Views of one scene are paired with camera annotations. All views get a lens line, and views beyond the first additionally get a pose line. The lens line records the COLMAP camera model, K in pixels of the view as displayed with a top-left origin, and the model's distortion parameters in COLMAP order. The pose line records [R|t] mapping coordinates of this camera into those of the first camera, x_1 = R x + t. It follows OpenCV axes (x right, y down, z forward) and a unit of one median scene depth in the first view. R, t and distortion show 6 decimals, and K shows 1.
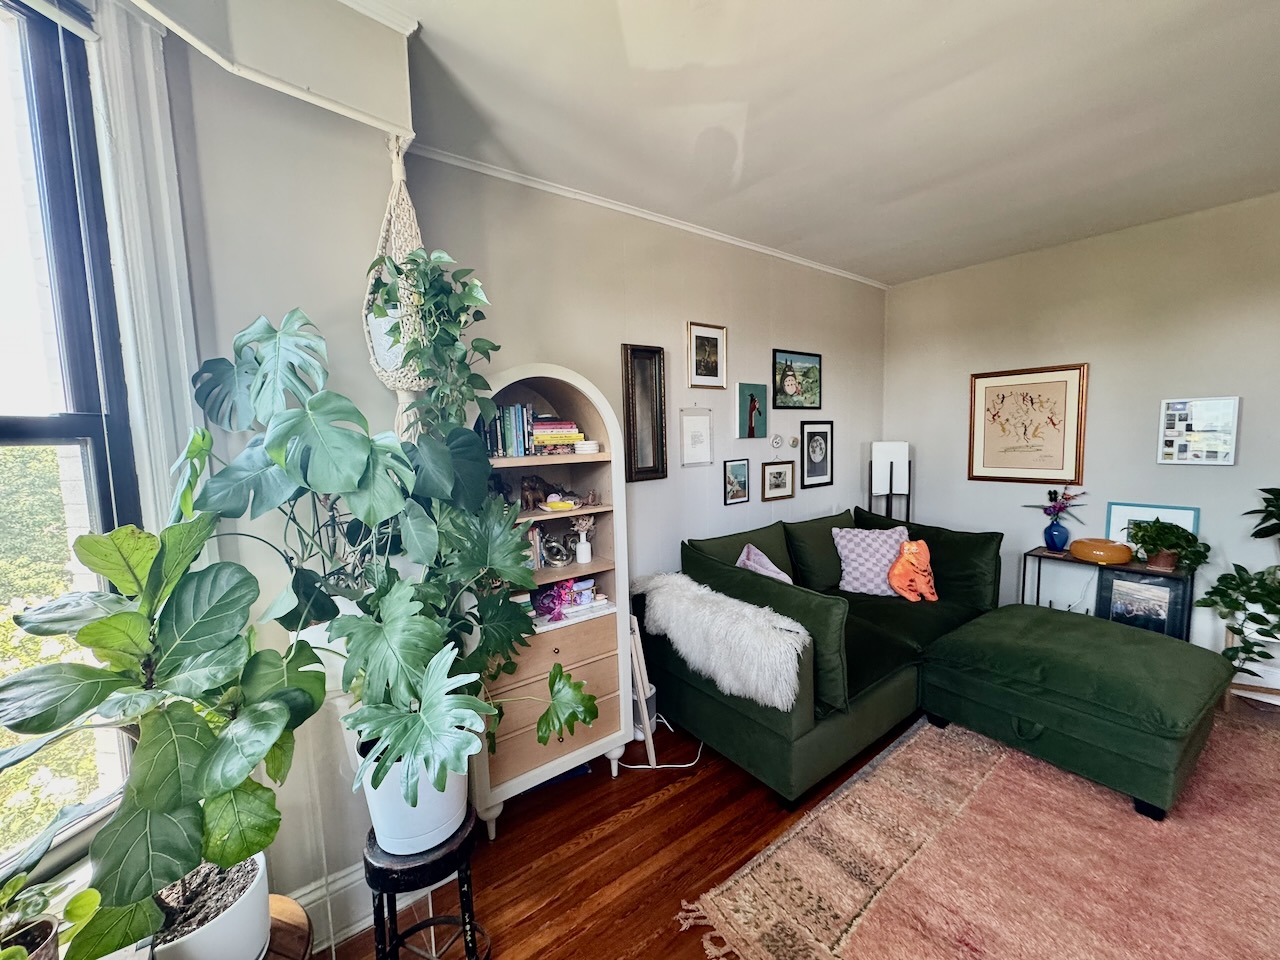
lens RADIAL K [[515.8, 0, 640.0], [0, 515.8, 480.0], [0, 0, 1]] dist [-0.000998, -0.000057]
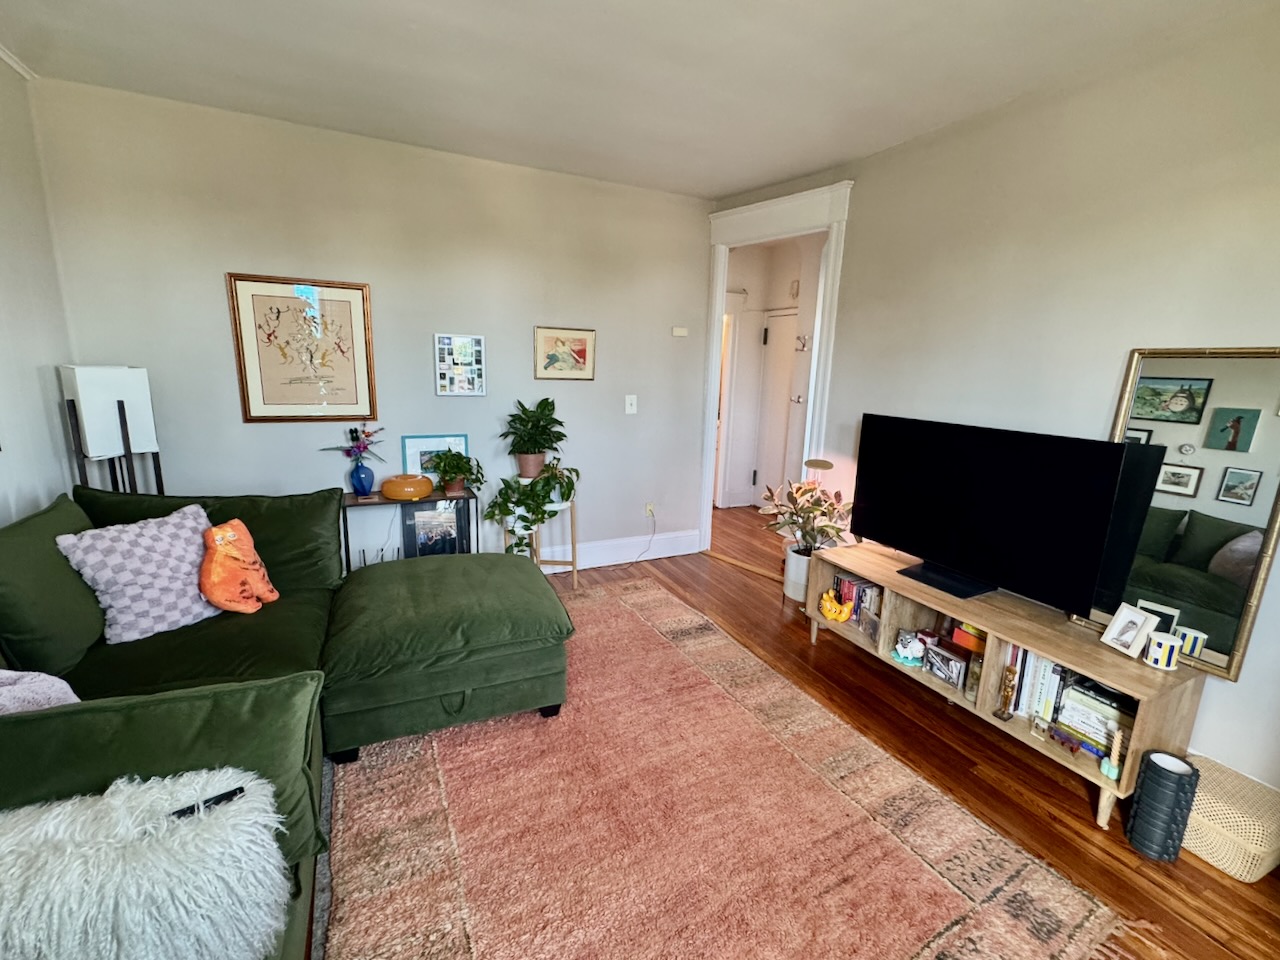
lens RADIAL K [[556.5, 0, 640.0], [0, 556.5, 480.0], [0, 0, 1]] dist [-0.002190, 0.000053]
pose [[0.195916, -0.170172, 0.965743, -0.037979], [0.049073, 0.985295, 0.163662, -0.027036], [-0.979392, 0.015328, 0.201386, 0.365186]]
